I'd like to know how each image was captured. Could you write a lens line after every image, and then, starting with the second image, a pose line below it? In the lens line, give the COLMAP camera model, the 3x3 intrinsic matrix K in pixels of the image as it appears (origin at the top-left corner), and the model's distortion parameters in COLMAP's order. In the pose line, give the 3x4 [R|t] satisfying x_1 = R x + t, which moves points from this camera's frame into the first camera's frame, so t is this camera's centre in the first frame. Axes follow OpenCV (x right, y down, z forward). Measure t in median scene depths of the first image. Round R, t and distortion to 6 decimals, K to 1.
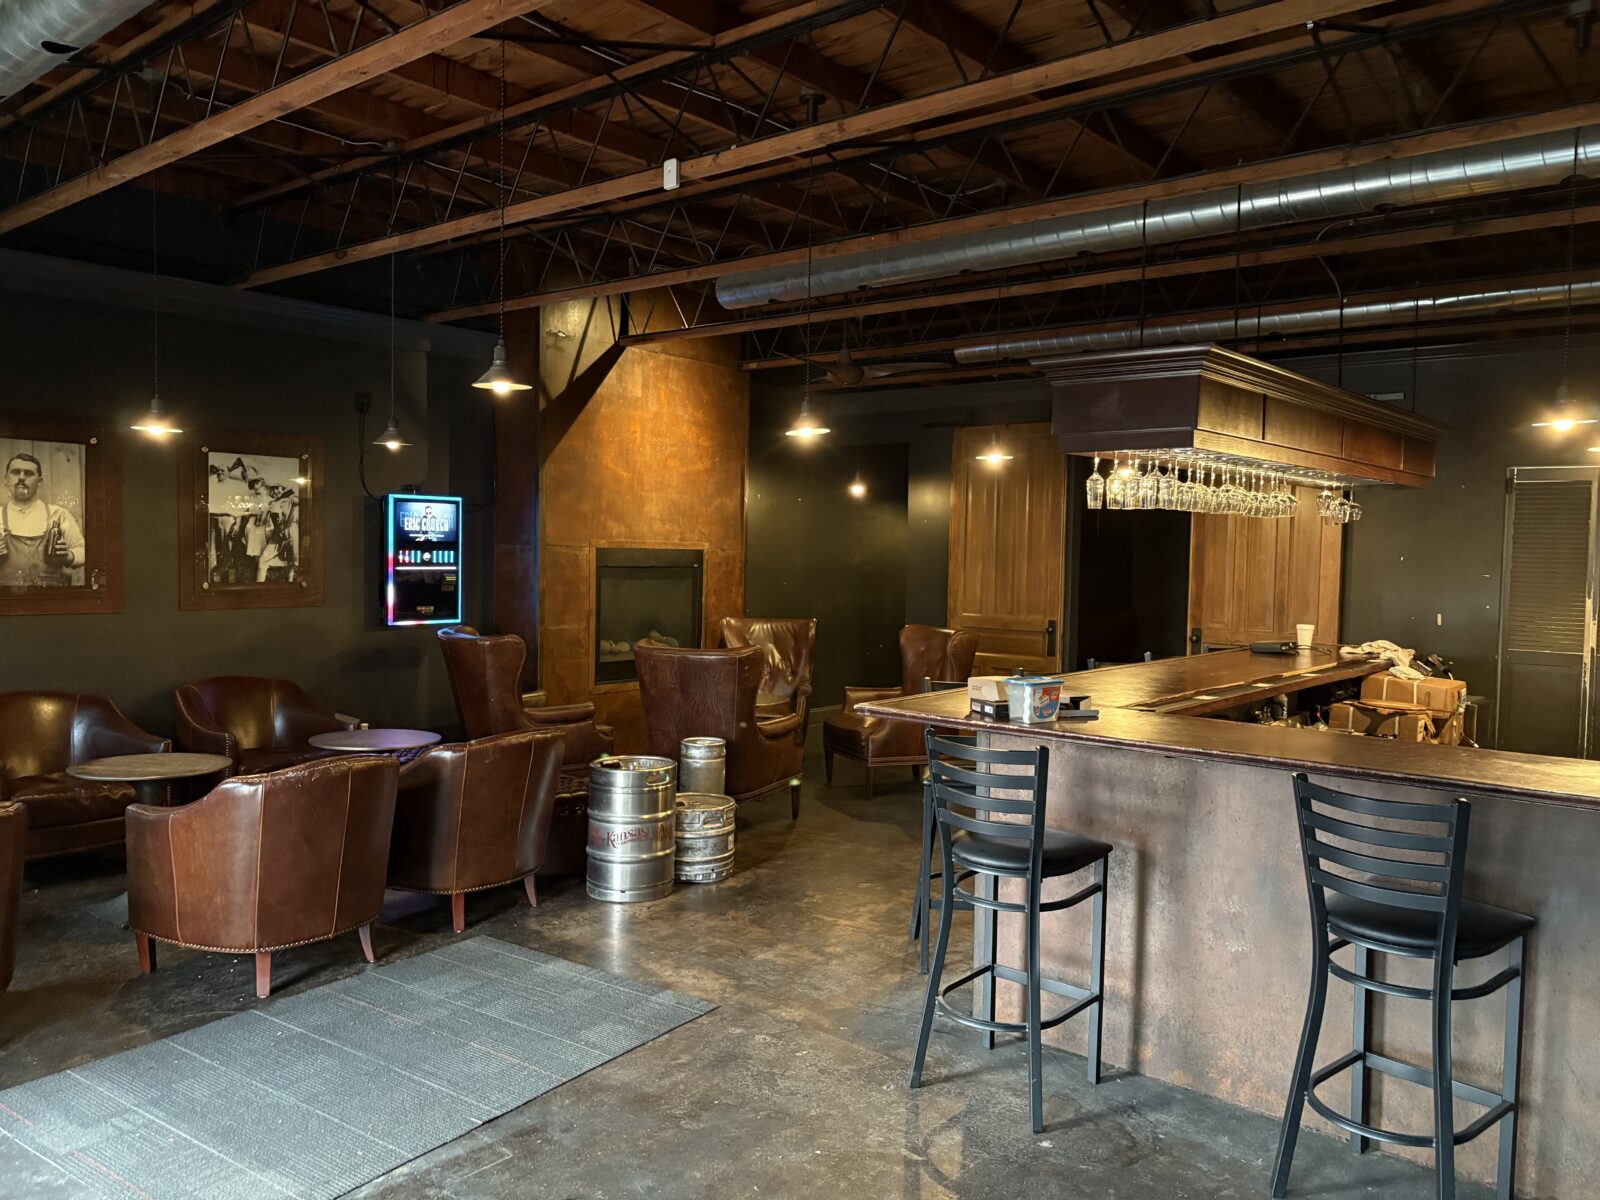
lens RADIAL K [[1191.0, 0, 800.0], [0, 1191.0, 600.0], [0, 0, 1]] dist [0.086925, -0.127364]
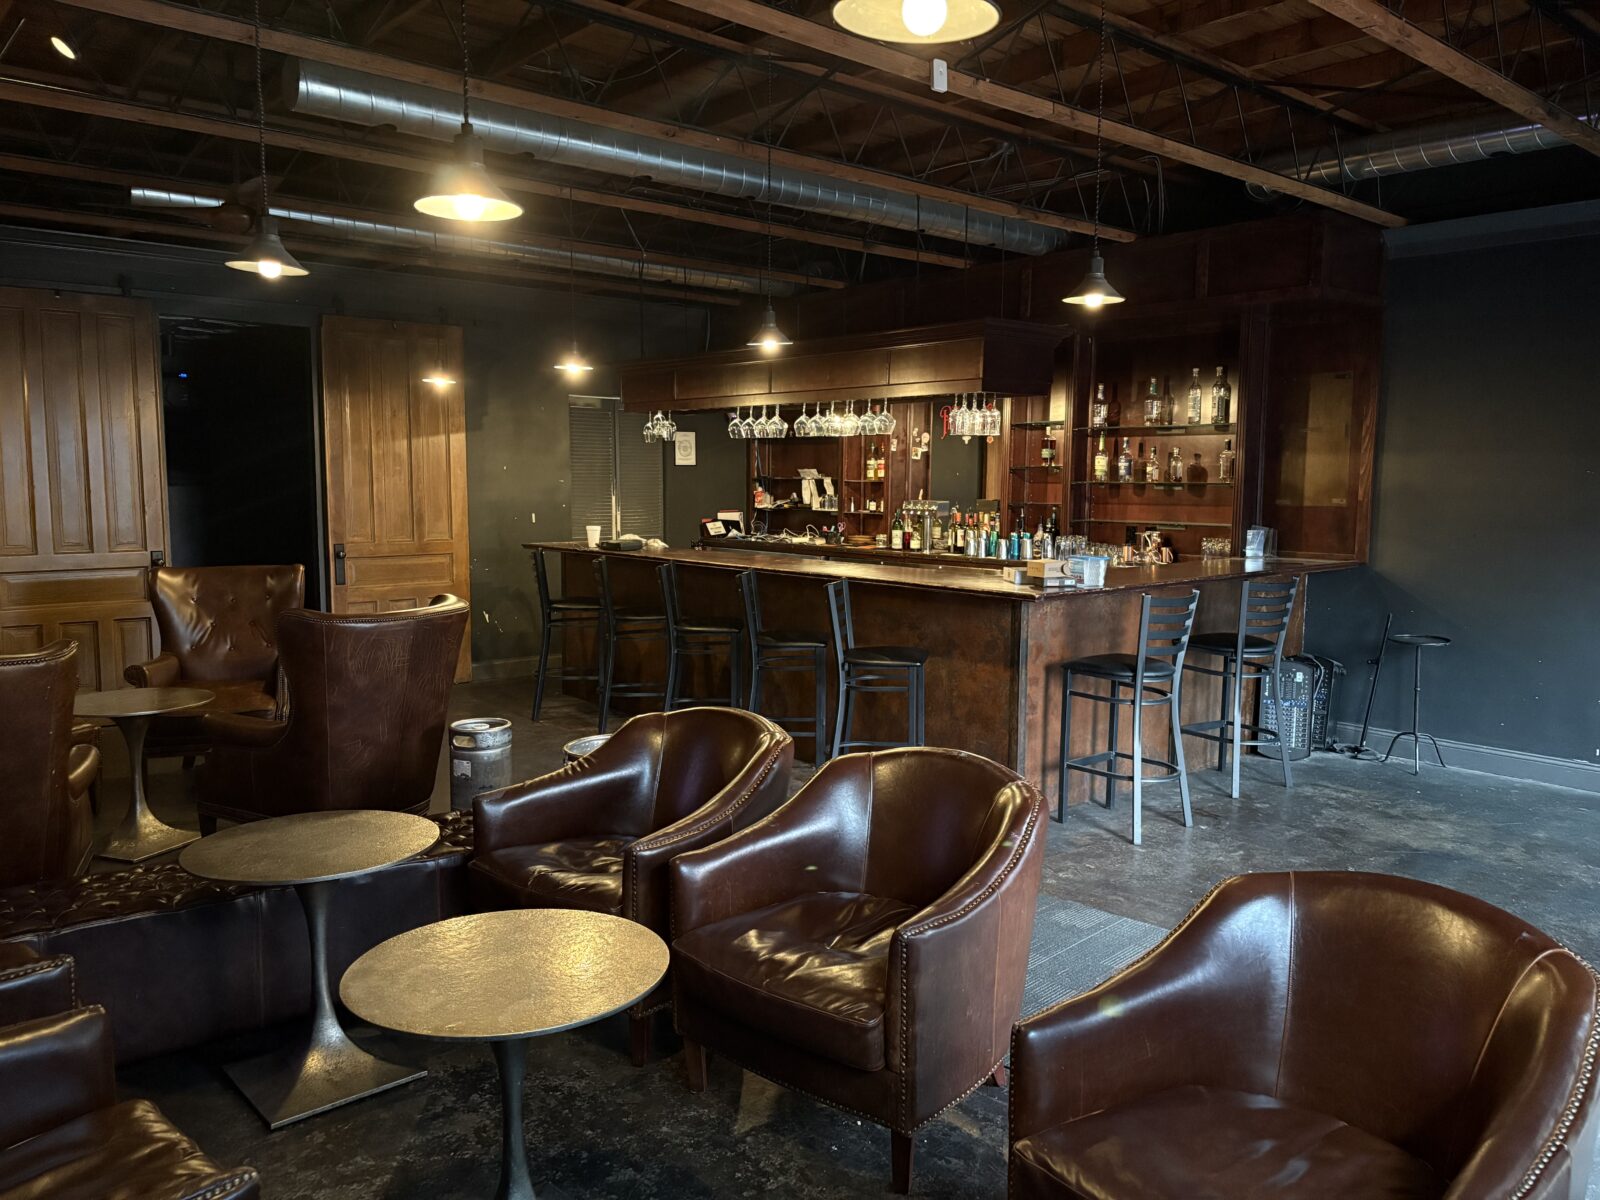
lens RADIAL K [[1191.0, 0, 800.0], [0, 1191.0, 600.0], [0, 0, 1]] dist [0.086925, -0.127364]
pose [[0.141921, -0.121217, 0.982428, -0.553383], [0.040243, 0.992360, 0.116628, -0.027988], [-0.989060, 0.022984, 0.145715, 0.488769]]
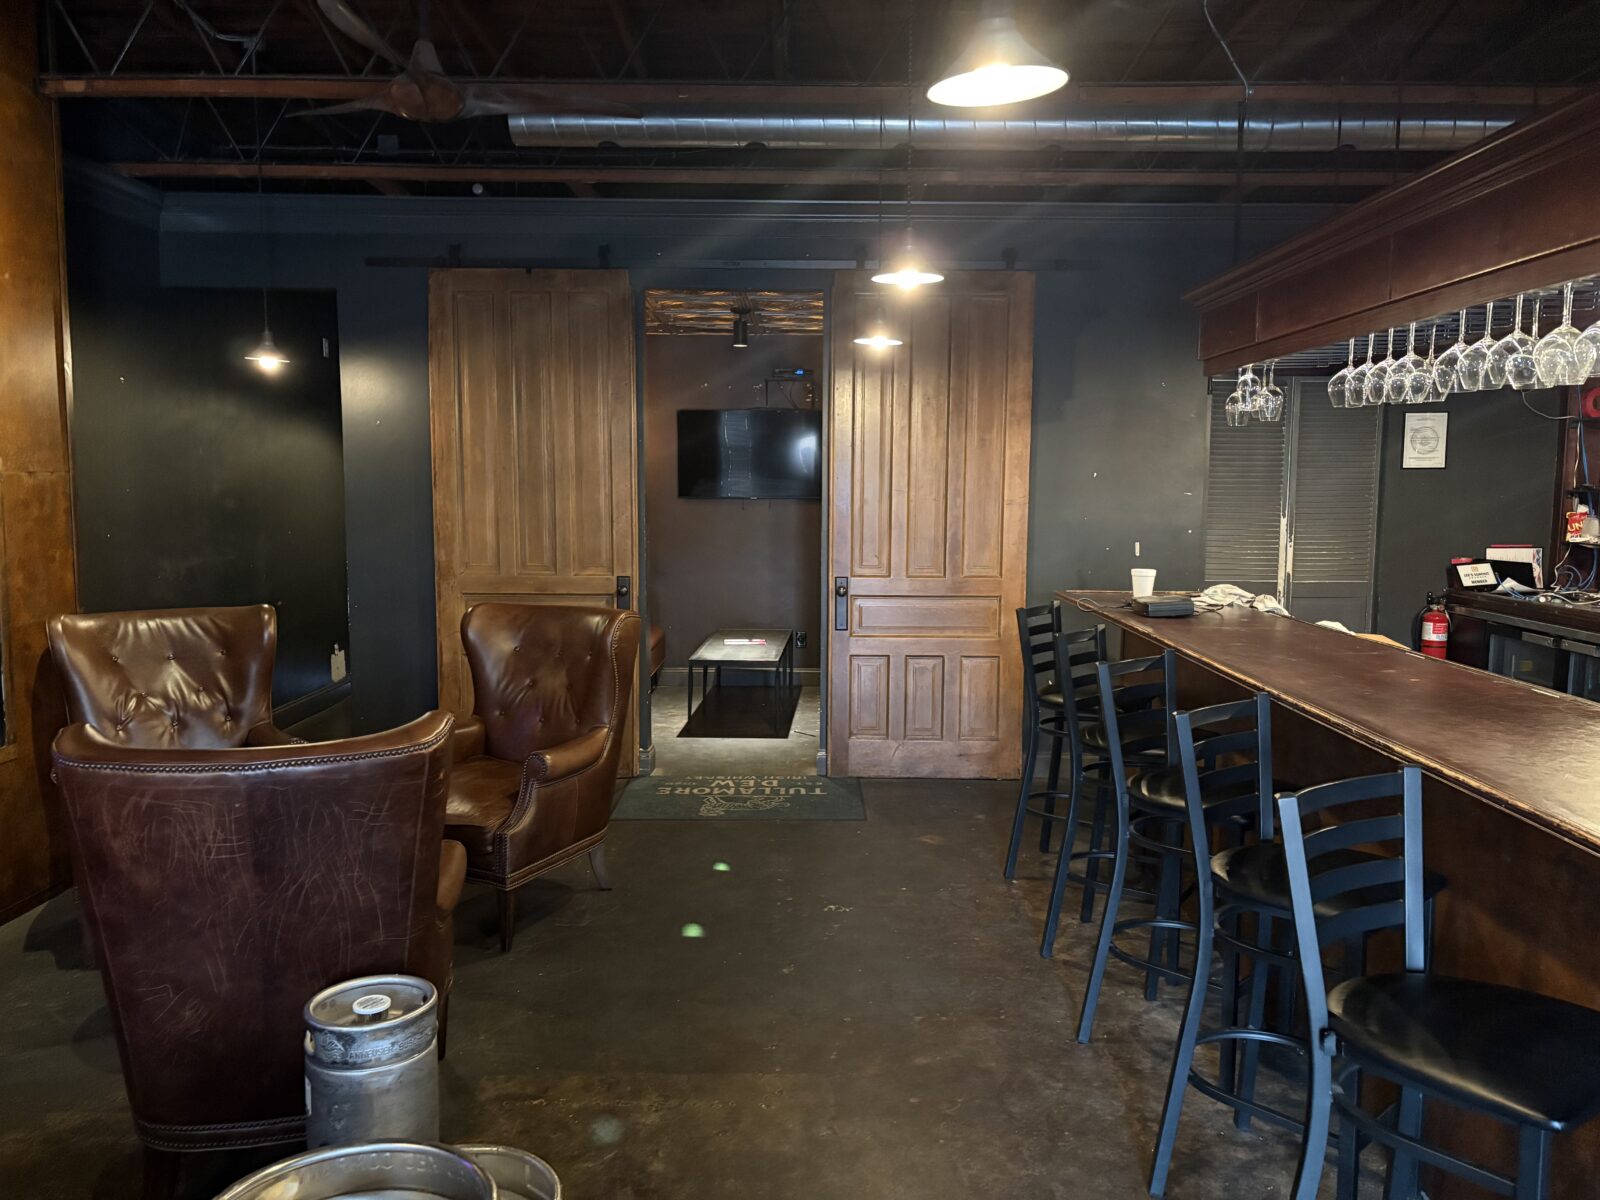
lens RADIAL K [[1191.0, 0, 800.0], [0, 1191.0, 600.0], [0, 0, 1]] dist [0.086925, -0.127364]
pose [[0.767564, -0.077766, 0.636238, -0.144403], [0.037248, 0.996347, 0.076845, -0.018042], [-0.639890, -0.035284, 0.767656, 0.455006]]
